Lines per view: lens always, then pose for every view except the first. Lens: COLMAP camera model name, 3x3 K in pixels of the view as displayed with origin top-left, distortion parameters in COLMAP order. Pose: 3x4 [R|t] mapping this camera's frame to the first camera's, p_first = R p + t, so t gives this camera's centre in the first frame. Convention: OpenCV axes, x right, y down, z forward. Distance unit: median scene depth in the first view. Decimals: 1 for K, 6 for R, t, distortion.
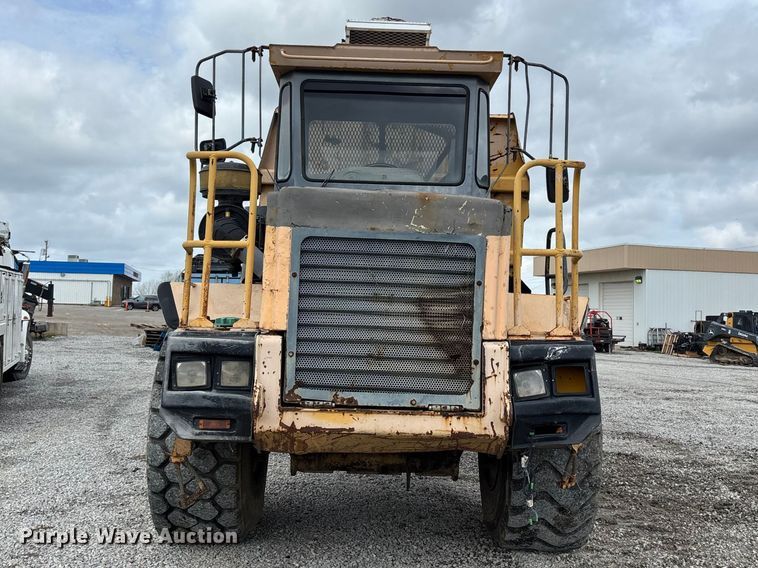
lens RADIAL K [[1007.2, 0, 380.8], [0, 1007.2, 218.4], [0, 0, 1]] dist [0.078540, 0.013833]
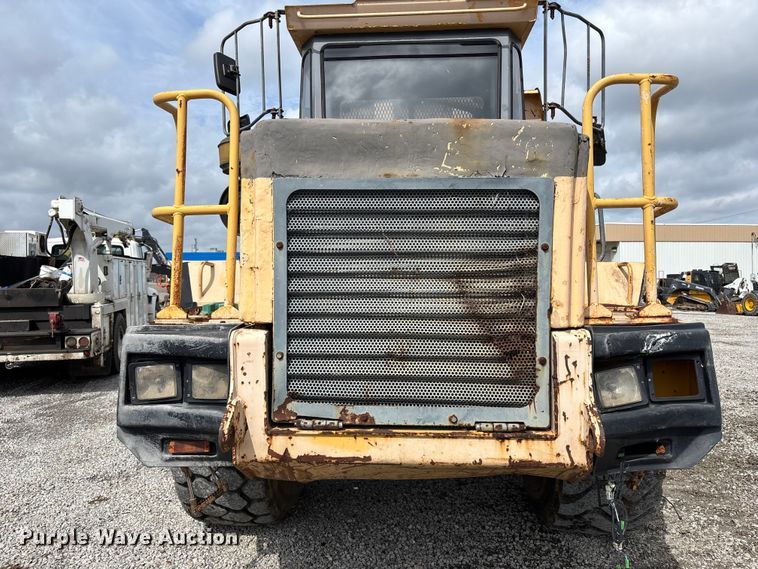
lens RADIAL K [[626.0, 0, 379.0], [0, 626.0, 284.5], [0, 0, 1]] dist [0.009534, 0.000040]
pose [[0.996709, -0.033557, -0.073796, 0.015768], [0.040851, 0.994182, 0.099670, 0.042266], [0.070022, -0.102357, 0.992280, 0.562945]]
